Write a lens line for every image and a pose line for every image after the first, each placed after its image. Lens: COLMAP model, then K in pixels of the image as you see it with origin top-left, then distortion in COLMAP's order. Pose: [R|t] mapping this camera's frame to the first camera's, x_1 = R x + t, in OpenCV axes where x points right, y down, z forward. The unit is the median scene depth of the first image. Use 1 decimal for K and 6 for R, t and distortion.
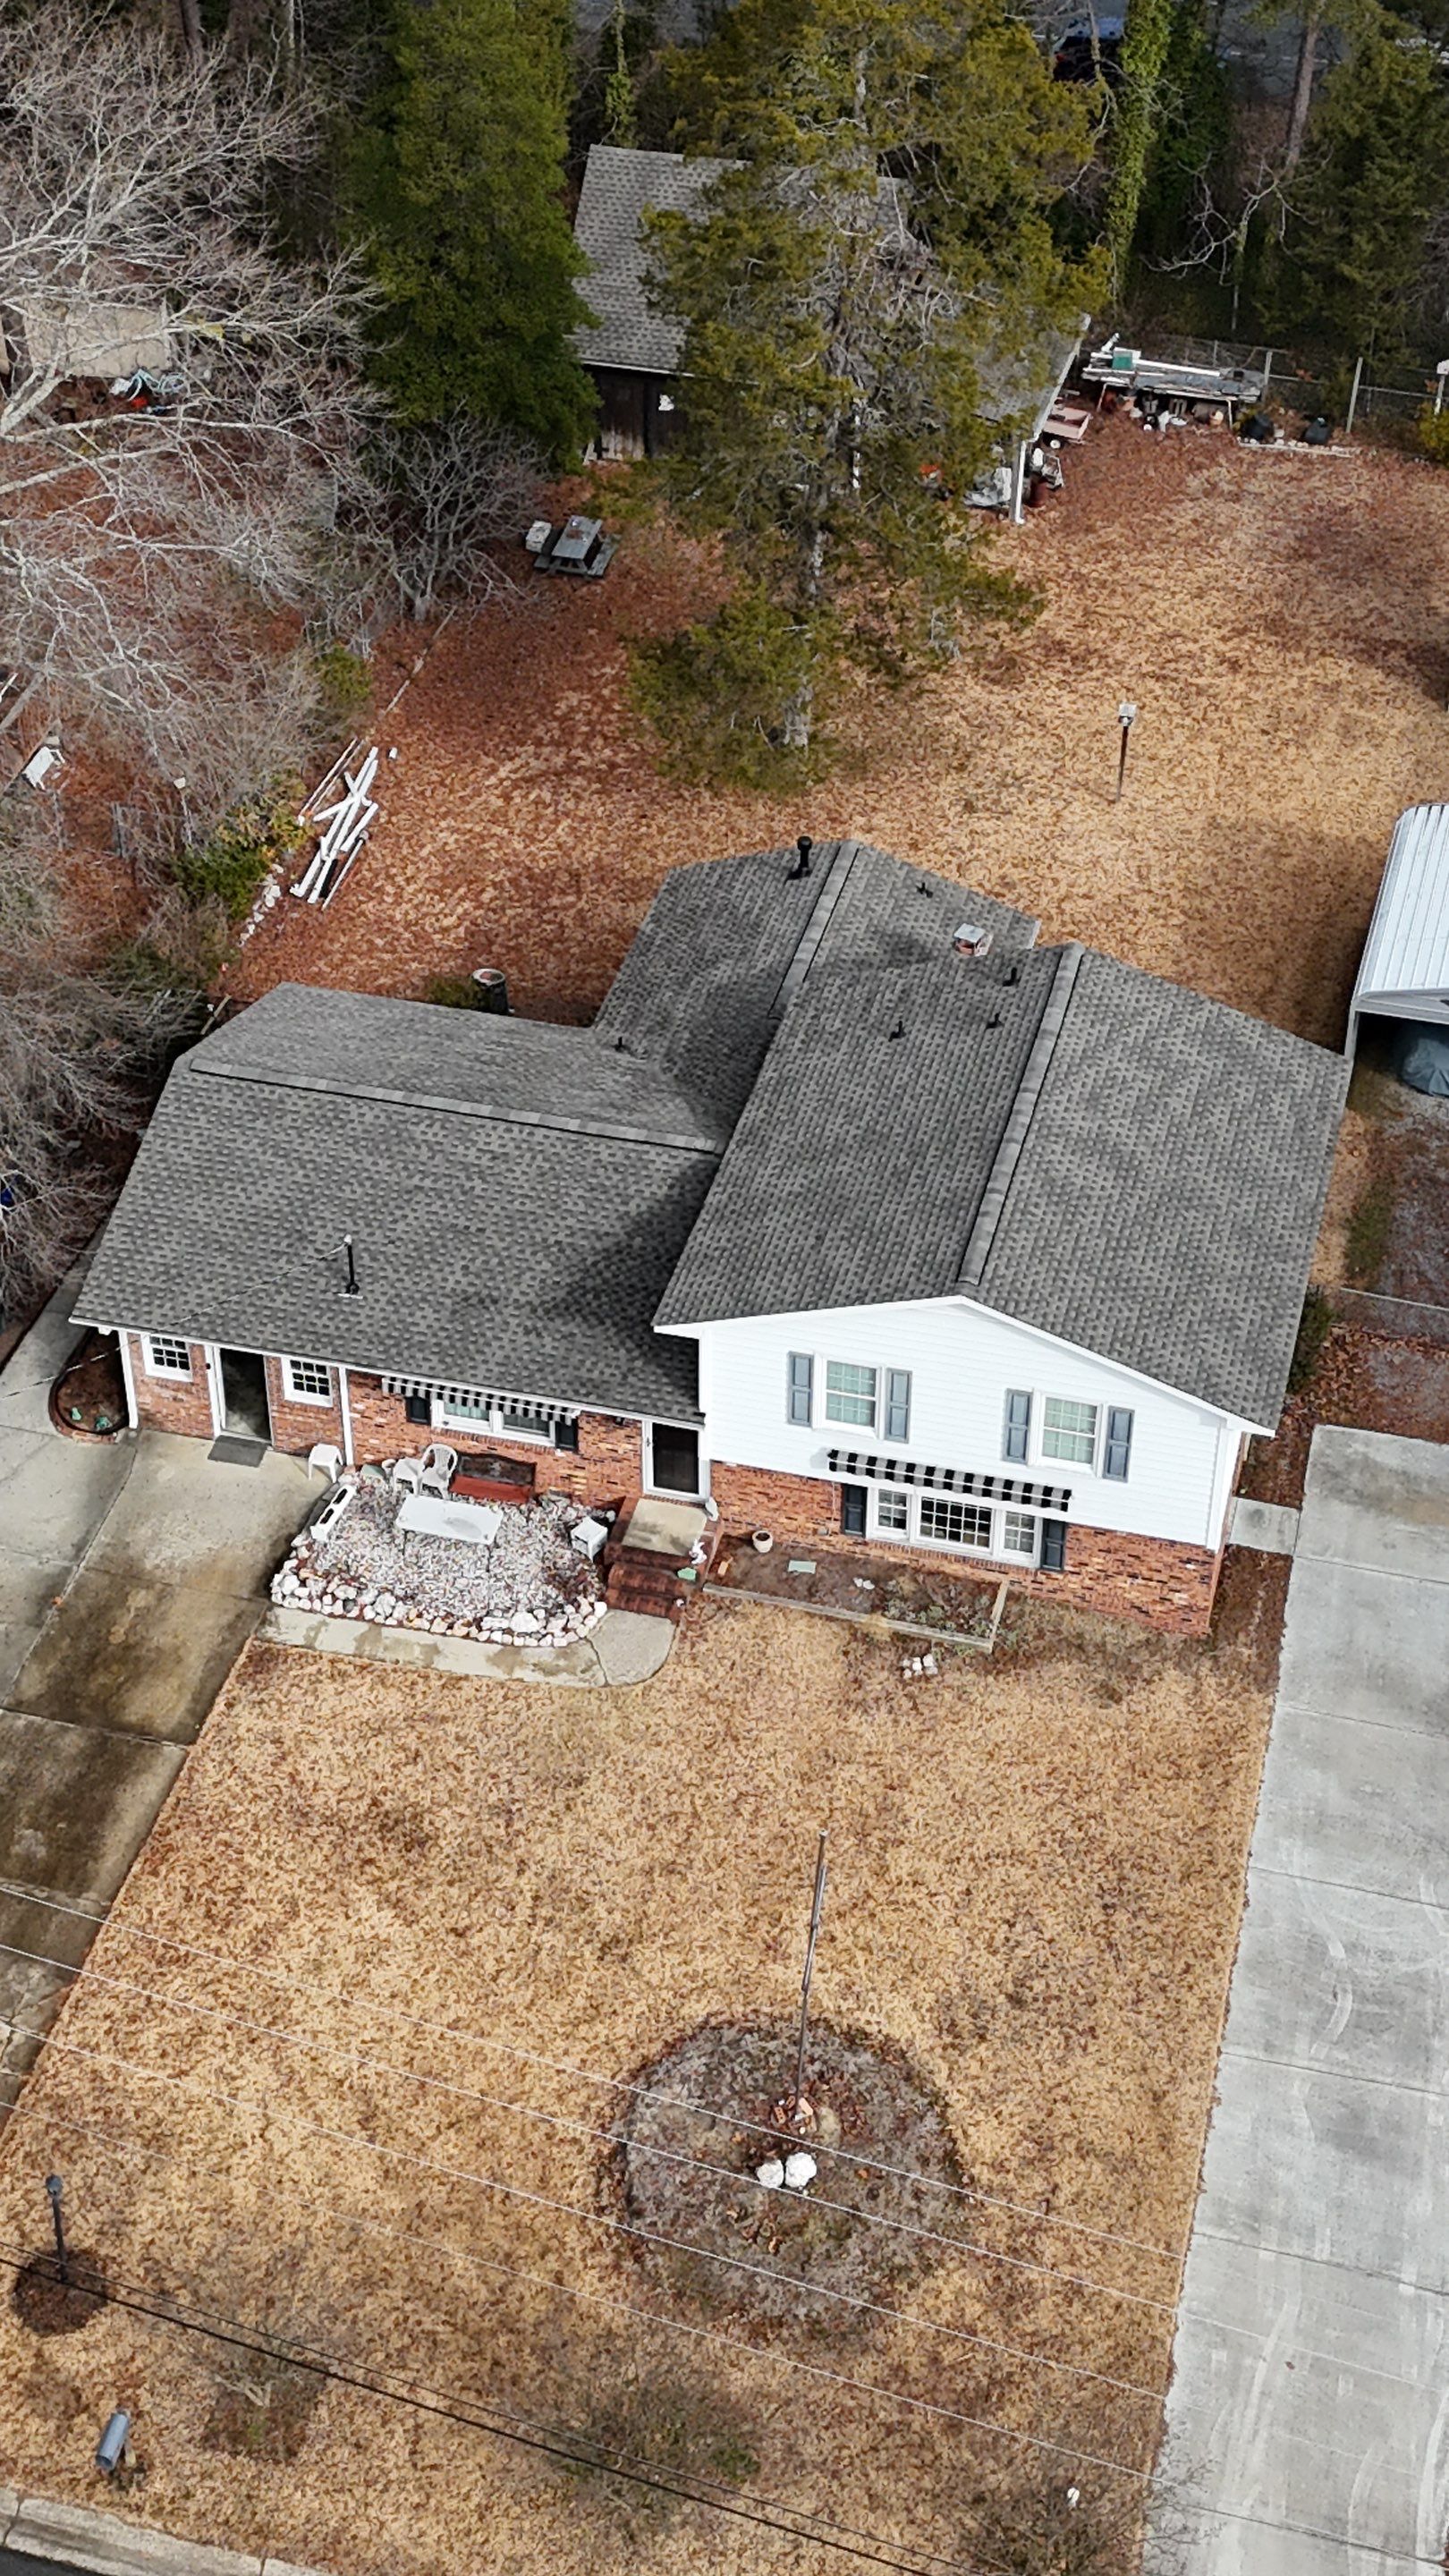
lens RADIAL K [[3435.2, 0, 724.7], [0, 3435.2, 1289.0], [0, 0, 1]] dist [0.000087, 0.000000]
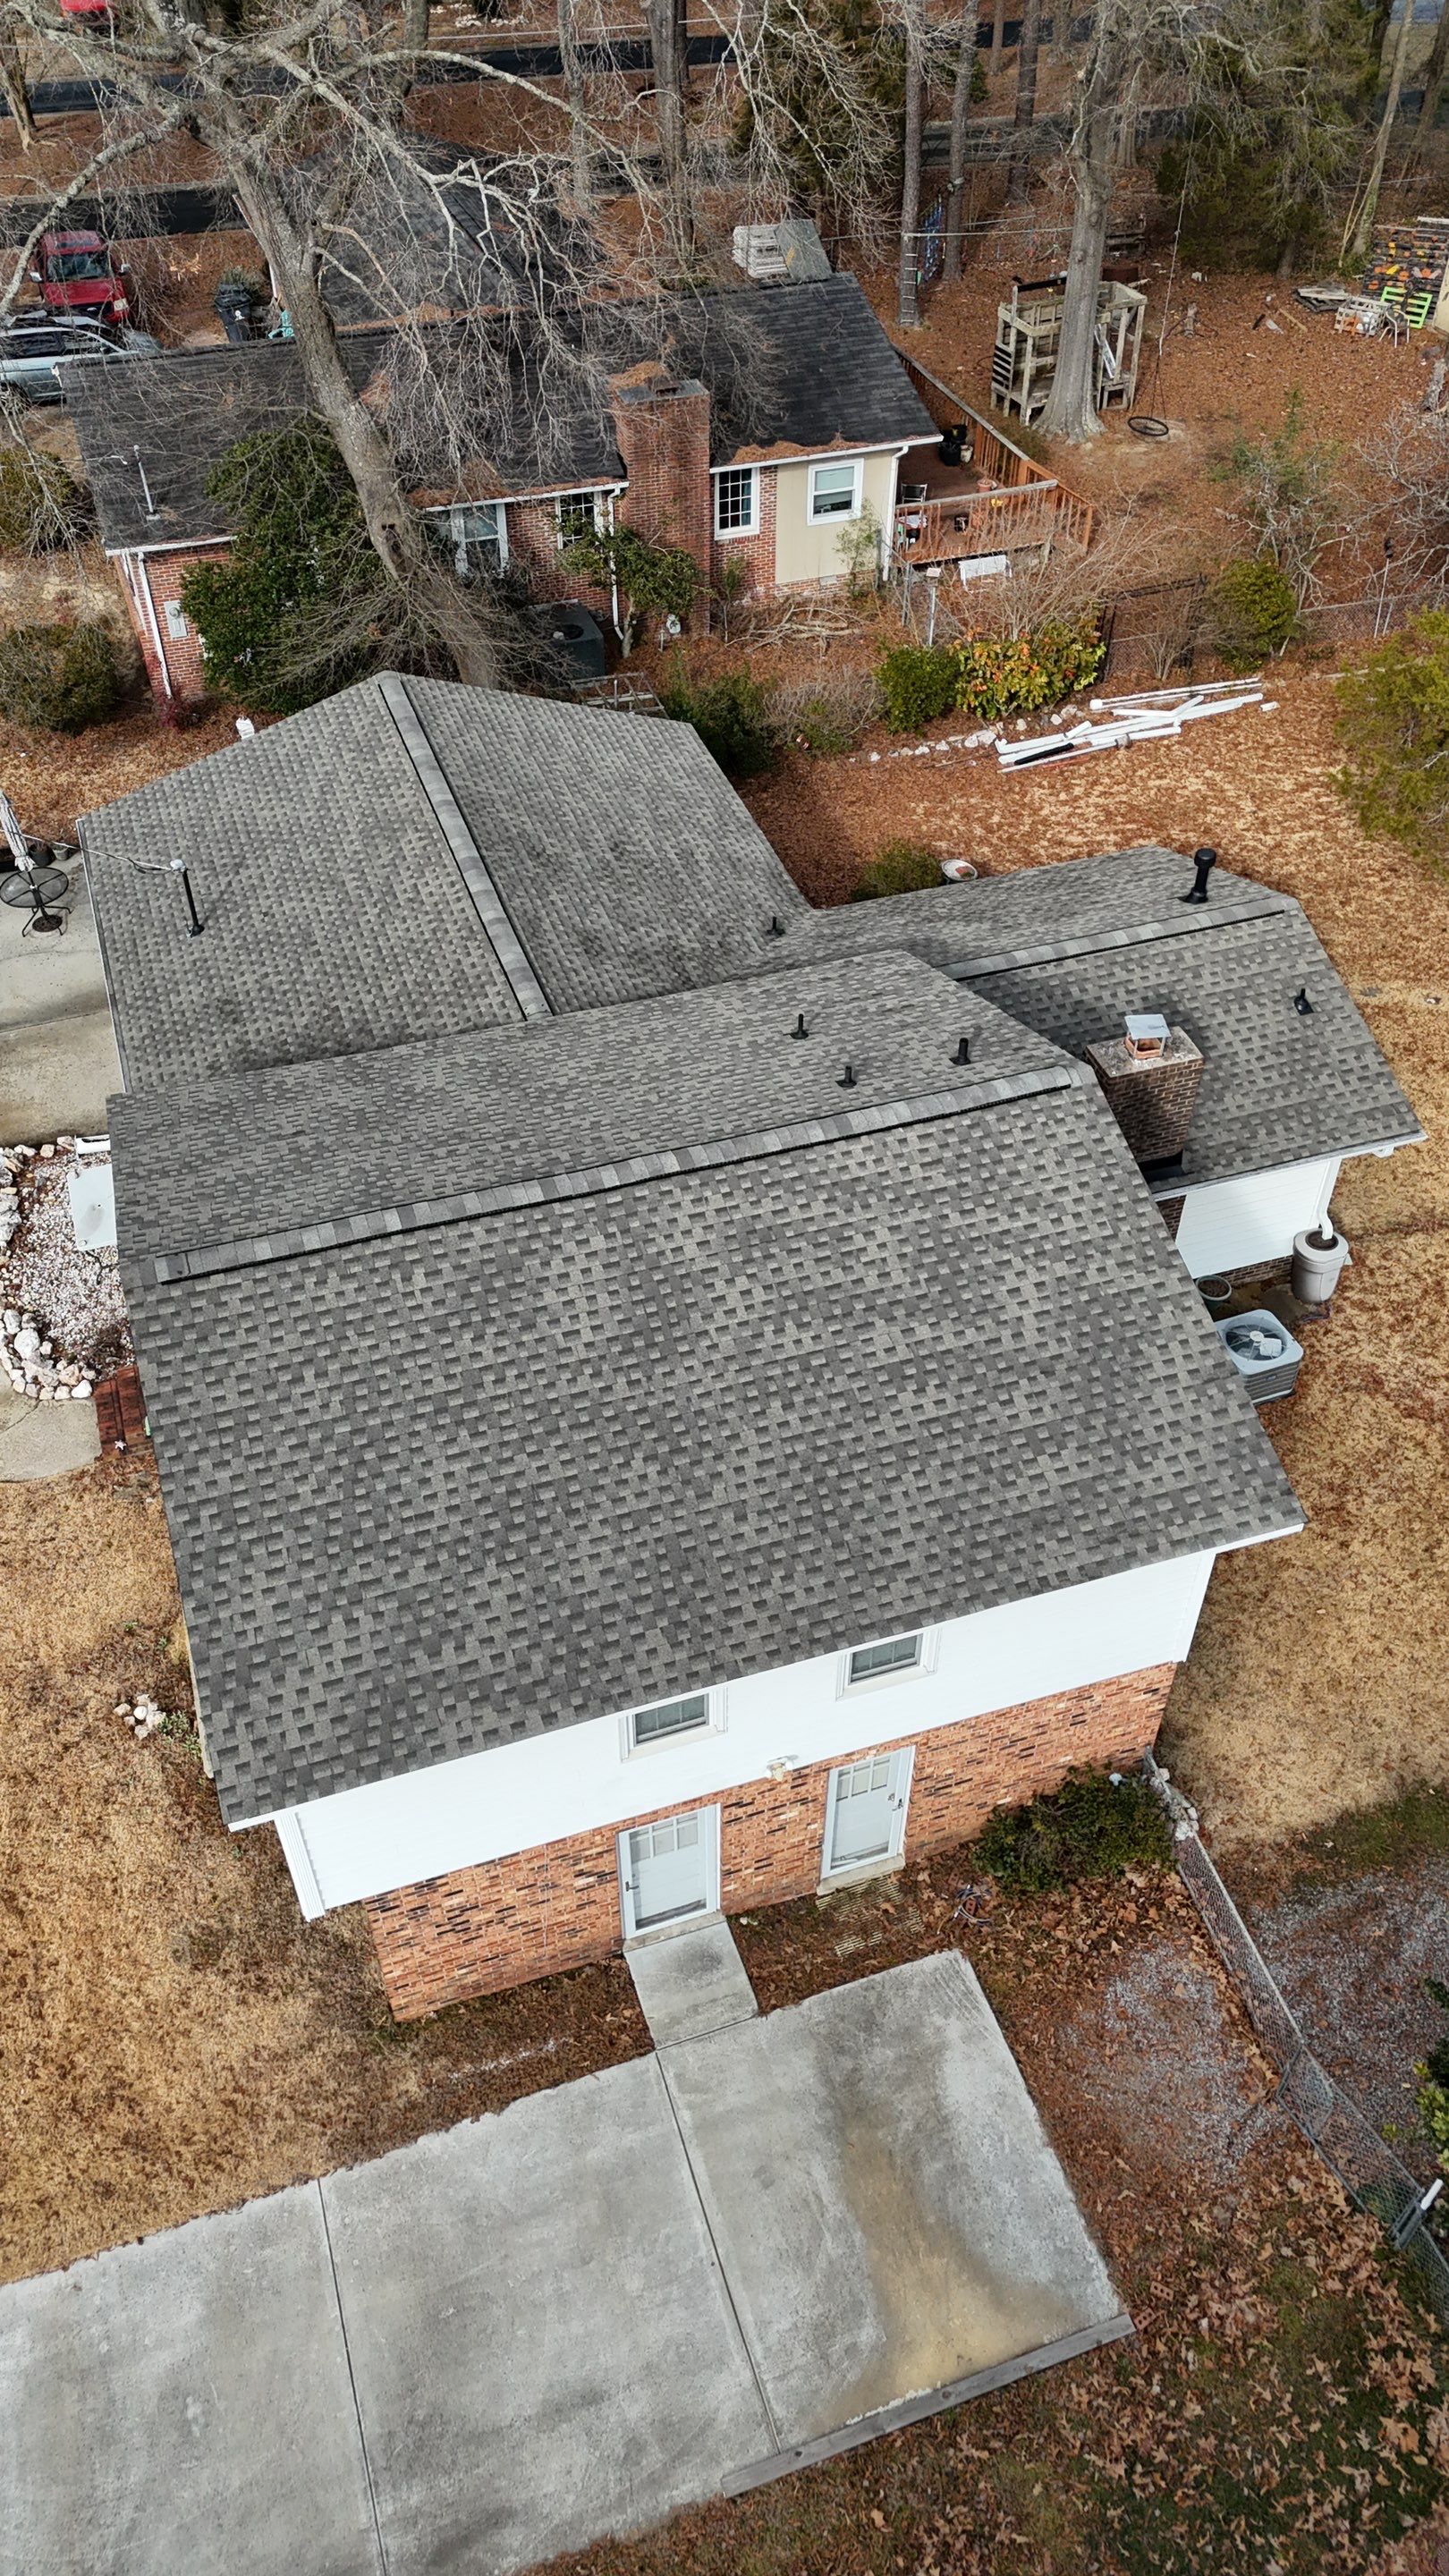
lens RADIAL K [[1889.5, 0, 723.6], [0, 1889.5, 1279.3], [0, 0, 1]] dist [0.015677, 0.001161]
pose [[0.541318, 0.579457, -0.609265, 0.300989], [-0.529844, 0.797720, 0.287938, -0.137069], [0.652870, 0.166949, 0.738843, 0.742991]]
